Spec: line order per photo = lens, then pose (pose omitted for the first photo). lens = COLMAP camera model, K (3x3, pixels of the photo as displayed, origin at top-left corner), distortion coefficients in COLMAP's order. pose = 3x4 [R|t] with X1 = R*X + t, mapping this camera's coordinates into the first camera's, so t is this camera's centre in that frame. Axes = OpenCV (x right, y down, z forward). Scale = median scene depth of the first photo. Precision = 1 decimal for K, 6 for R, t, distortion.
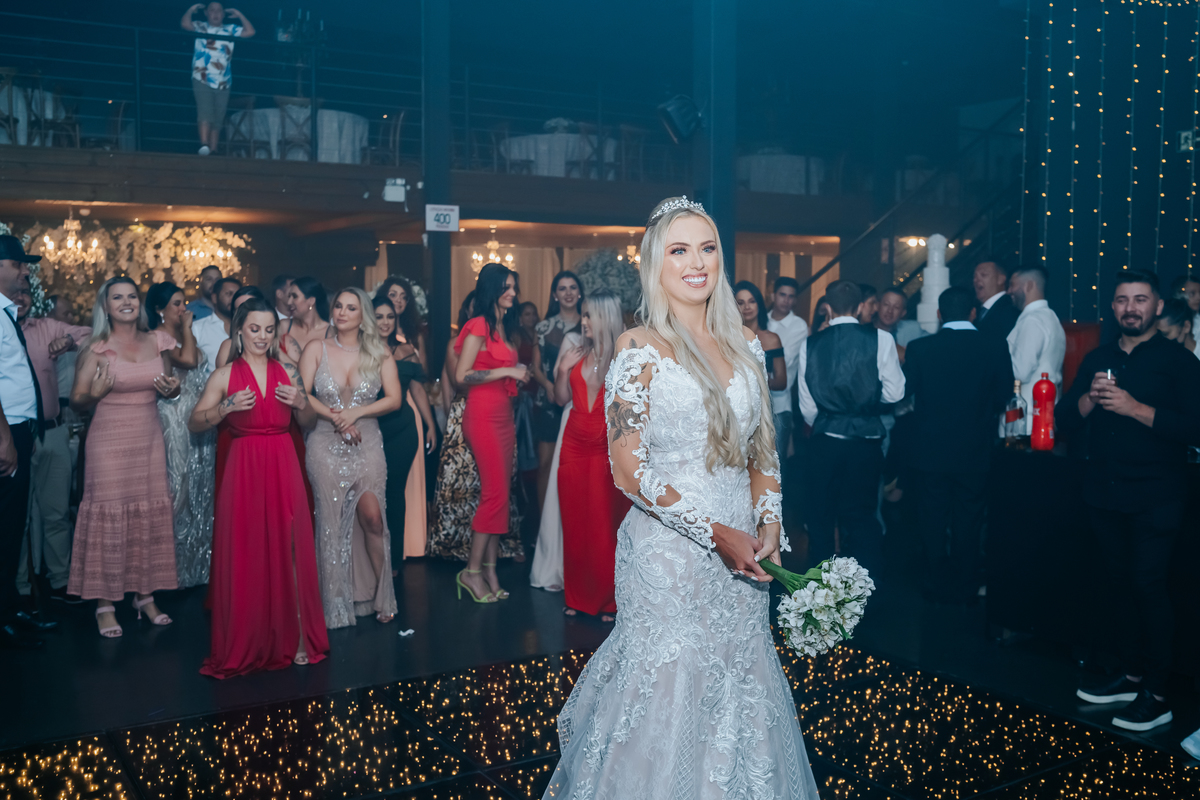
lens RADIAL K [[1170.0, 0, 595.6], [0, 1170.0, 394.5], [0, 0, 1]] dist [-0.063338, 0.000000]
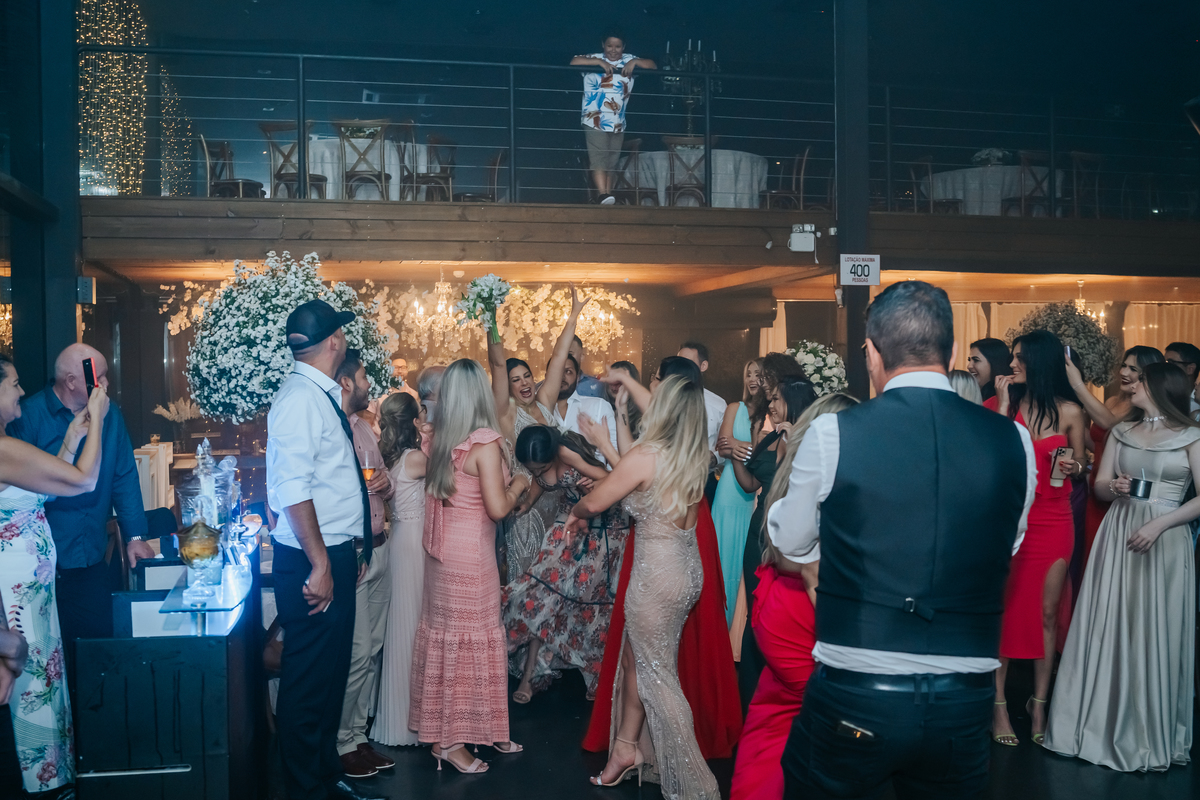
lens RADIAL K [[1170.0, 0, 604.6], [0, 1170.0, 376.7], [0, 0, 1]] dist [-0.063338, 0.000000]
pose [[0.951763, -0.004470, -0.306802, -0.049282], [-0.015247, 0.997970, -0.061838, -0.021292], [0.306455, 0.063533, 0.949762, 0.161997]]
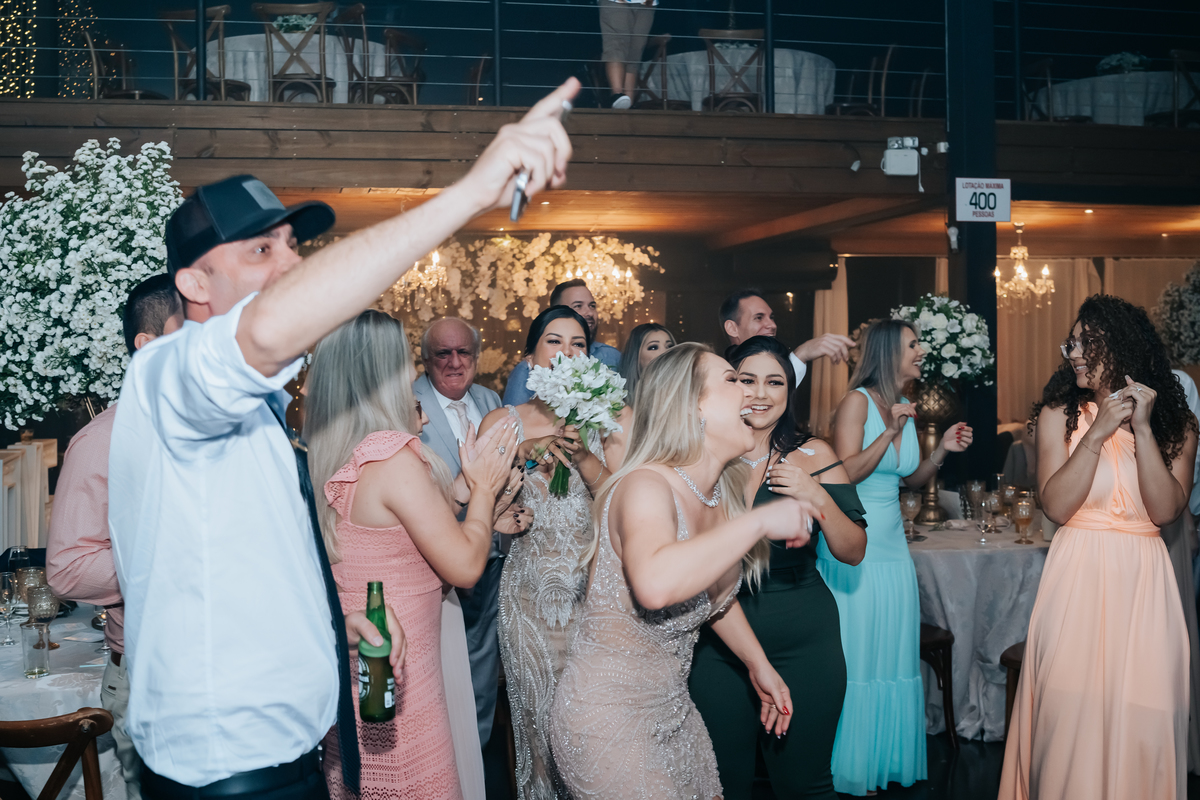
lens RADIAL K [[1170.0, 0, 569.6], [0, 1170.0, 362.7], [0, 0, 1]] dist [-0.063338, 0.000000]
pose [[0.943529, -0.005414, -0.331246, -0.131005], [-0.014128, 0.998299, -0.056559, -0.031975], [0.330989, 0.058045, 0.941848, 0.372687]]
